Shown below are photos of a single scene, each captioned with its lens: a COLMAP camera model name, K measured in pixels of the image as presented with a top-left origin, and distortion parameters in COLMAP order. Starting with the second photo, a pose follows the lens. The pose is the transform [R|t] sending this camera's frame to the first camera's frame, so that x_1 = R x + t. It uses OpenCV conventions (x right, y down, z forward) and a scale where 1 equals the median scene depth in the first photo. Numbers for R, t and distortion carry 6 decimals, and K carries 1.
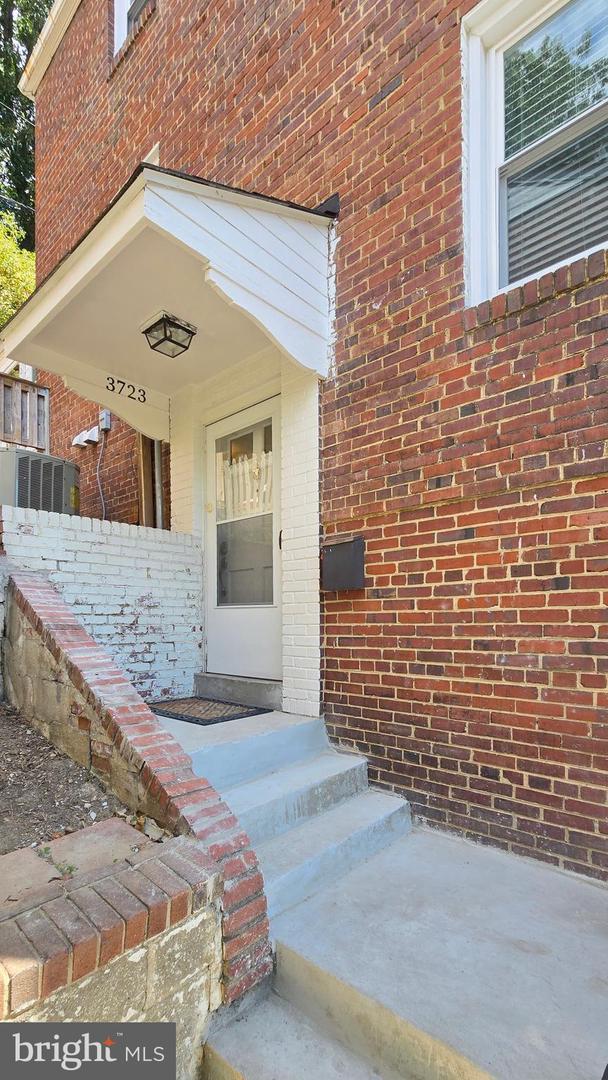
lens RADIAL K [[443.7, 0, 304.0], [0, 443.7, 535.3], [0, 0, 1]] dist [-0.007770, 0.000706]
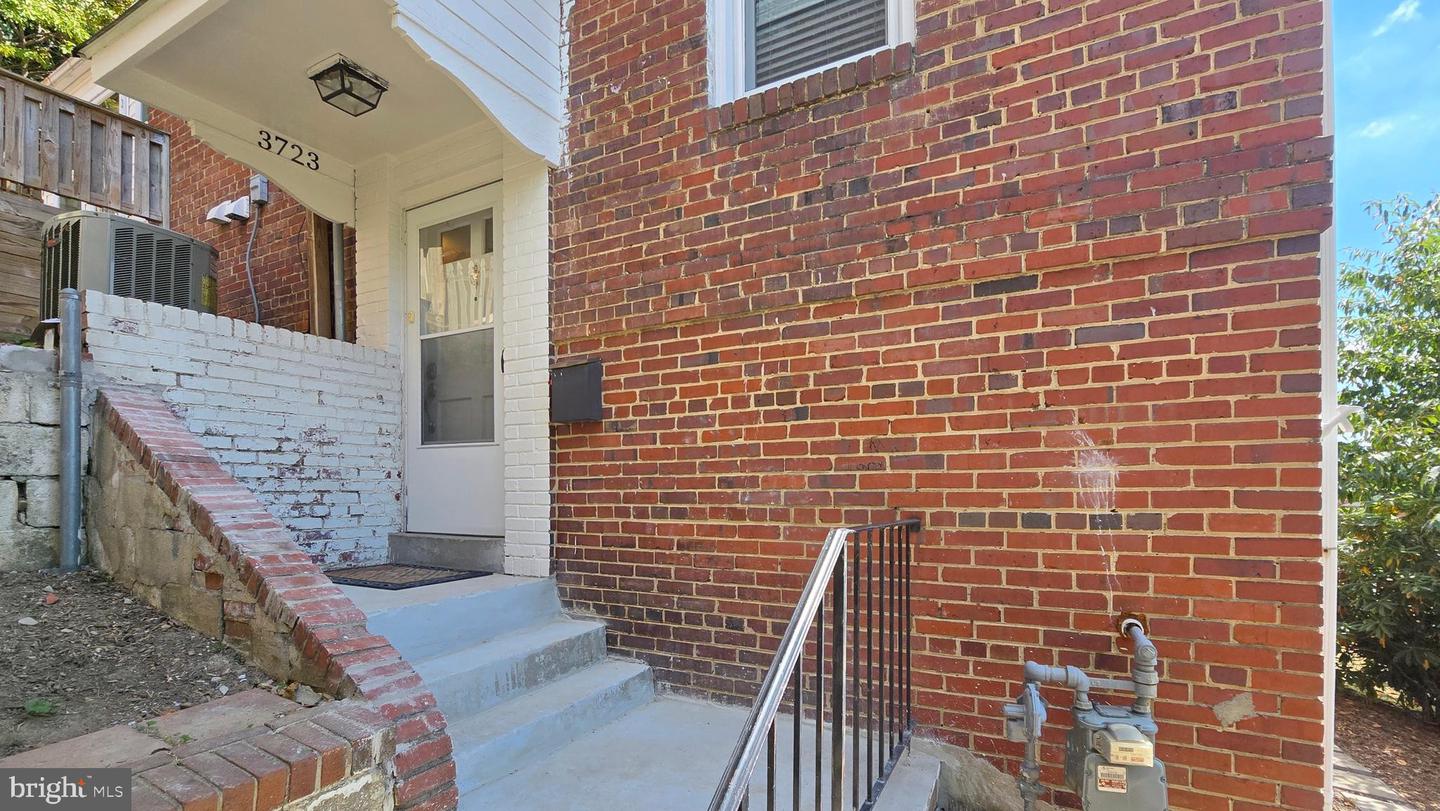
lens RADIAL K [[591.6, 0, 734.9], [0, 591.6, 406.2], [0, 0, 1]] dist [-0.007770, 0.000706]
pose [[0.971797, 0.029196, 0.234003, 0.127974], [-0.036711, 0.998939, 0.027821, 0.055842], [-0.232943, -0.035627, 0.971838, -0.183544]]
